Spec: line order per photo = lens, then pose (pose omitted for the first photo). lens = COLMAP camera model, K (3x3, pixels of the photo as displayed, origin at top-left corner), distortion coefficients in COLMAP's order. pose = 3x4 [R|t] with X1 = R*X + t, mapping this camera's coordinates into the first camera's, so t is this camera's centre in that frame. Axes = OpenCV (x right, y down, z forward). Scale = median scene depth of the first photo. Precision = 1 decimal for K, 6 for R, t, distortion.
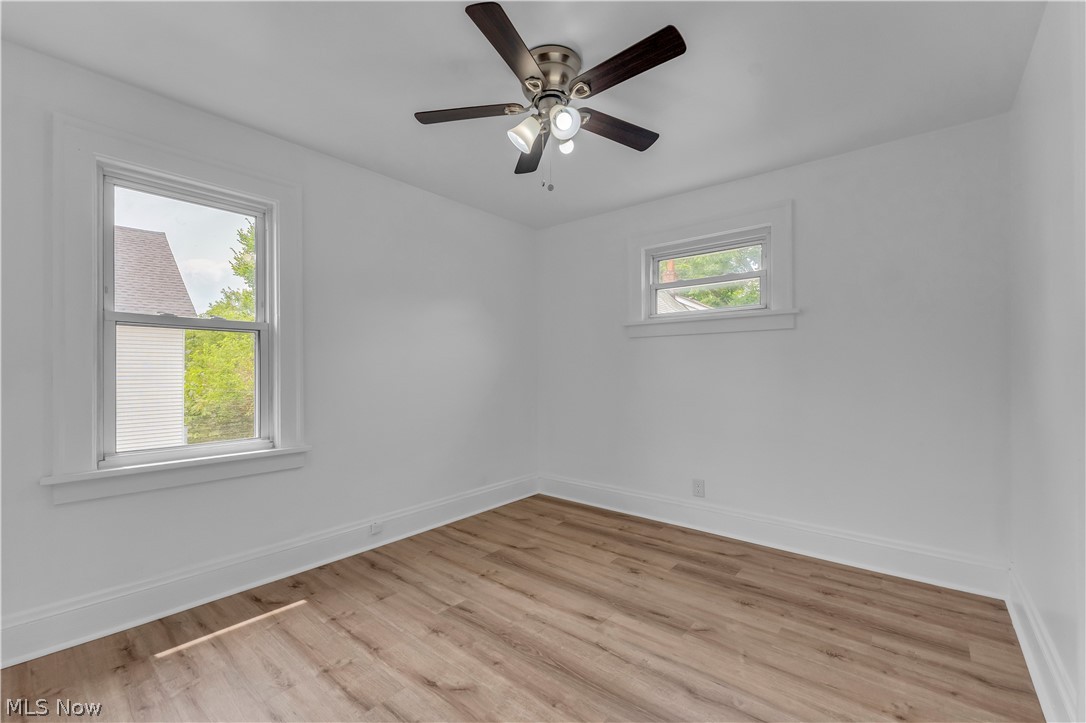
lens RADIAL K [[440.9, 0, 540.7], [0, 440.9, 367.9], [0, 0, 1]] dist [0.003667, -0.000332]
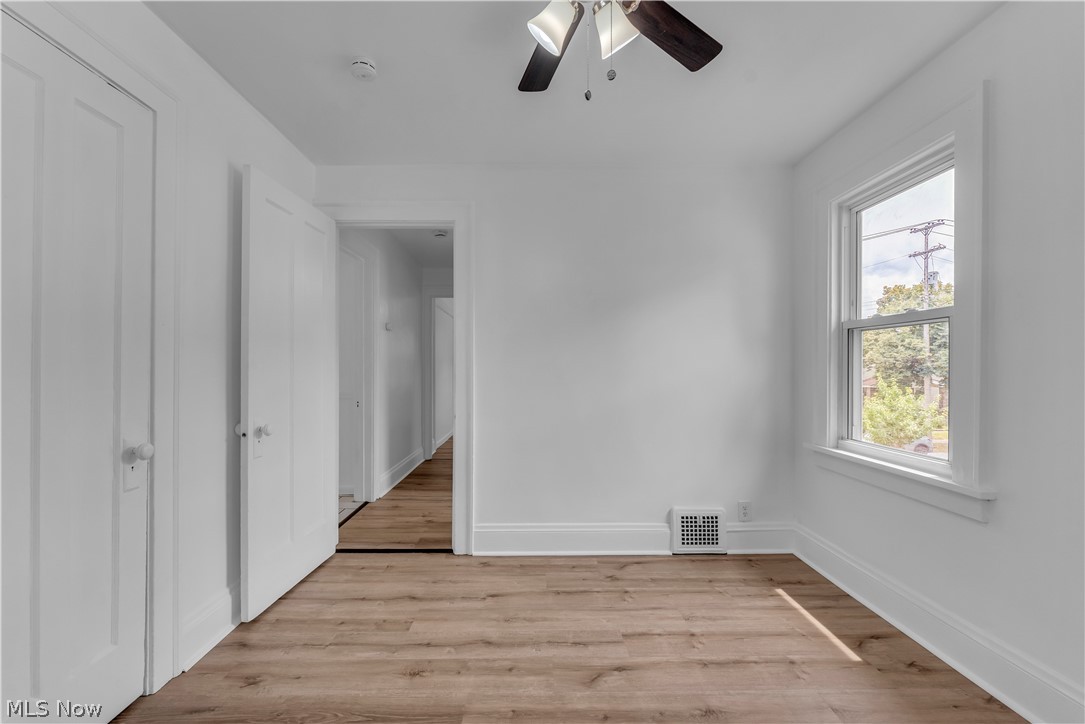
lens RADIAL K [[440.5, 0, 536.8], [0, 440.5, 365.8], [0, 0, 1]] dist [0.003667, -0.000332]
pose [[-0.747399, -0.006206, -0.664346, 0.540302], [-0.000733, 0.999963, -0.008516, -0.007102], [0.664375, -0.005878, -0.747376, 1.464837]]
